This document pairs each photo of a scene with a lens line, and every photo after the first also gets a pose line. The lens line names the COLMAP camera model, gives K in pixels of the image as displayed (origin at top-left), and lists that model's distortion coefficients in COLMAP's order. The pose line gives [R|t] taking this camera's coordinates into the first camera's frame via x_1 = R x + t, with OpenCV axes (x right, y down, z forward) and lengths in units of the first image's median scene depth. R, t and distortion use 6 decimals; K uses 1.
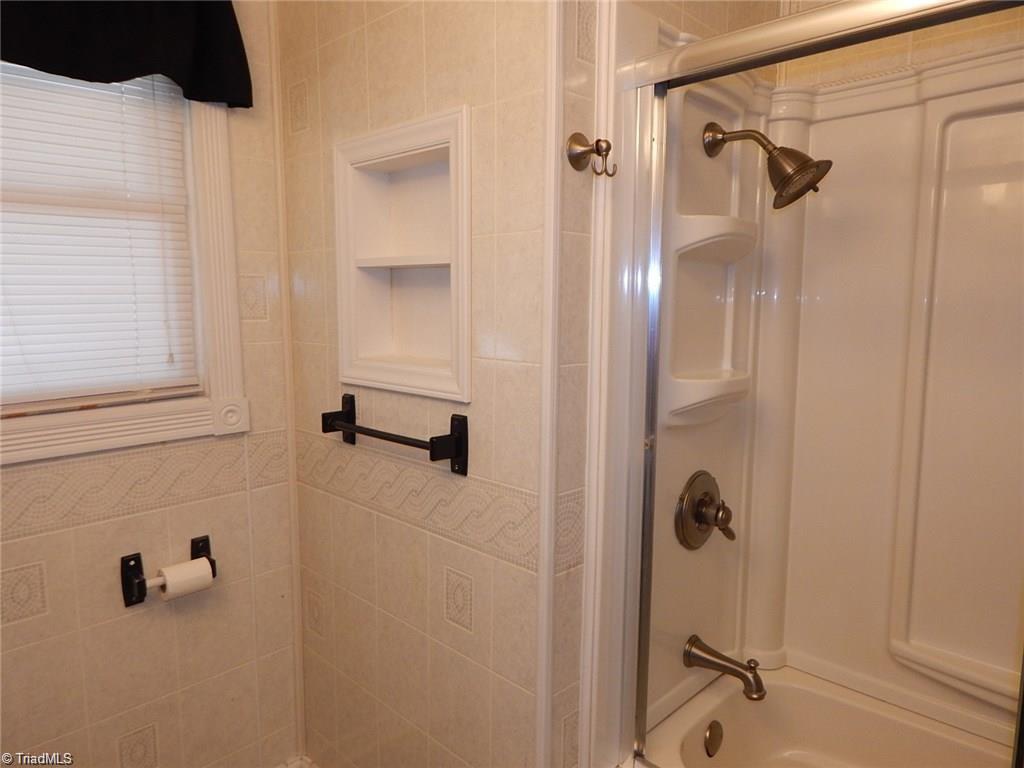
lens RADIAL K [[683.1, 0, 512.9], [0, 683.1, 377.8], [0, 0, 1]] dist [0.016322, -0.021660]
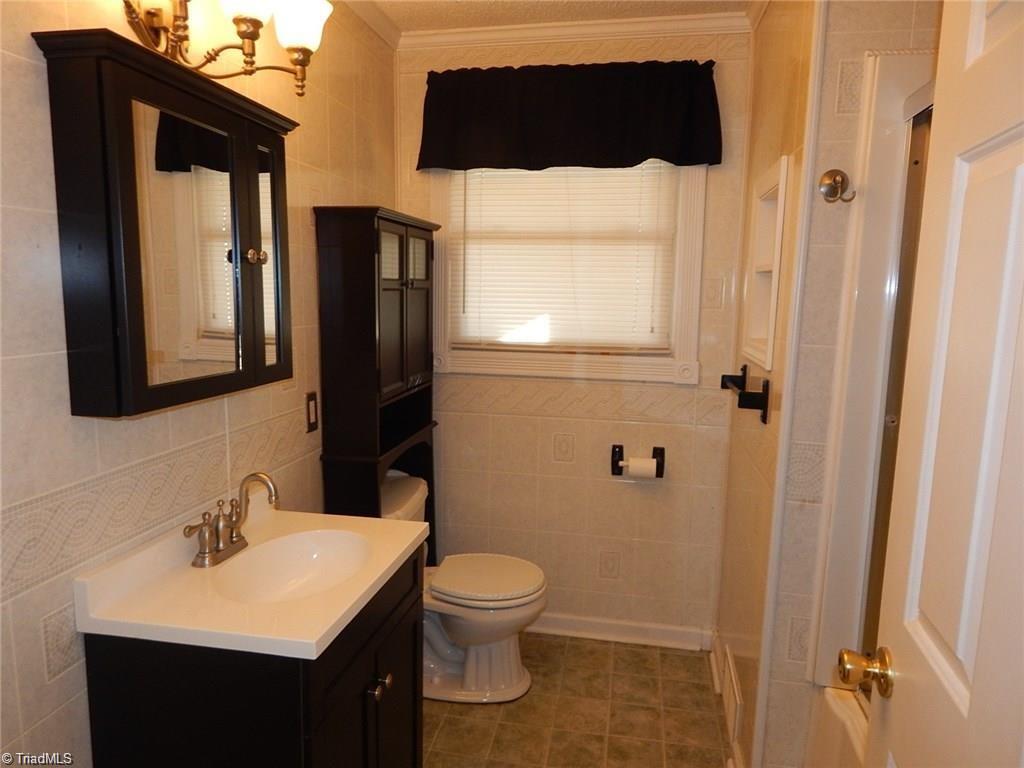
lens RADIAL K [[683.1, 0, 510.4], [0, 683.1, 388.1], [0, 0, 1]] dist [0.016322, -0.021660]
pose [[0.554290, 0.132106, -0.821773, 0.654137], [-0.125572, 0.989296, 0.074338, 0.029100], [0.822796, 0.061987, 0.564946, -0.172716]]
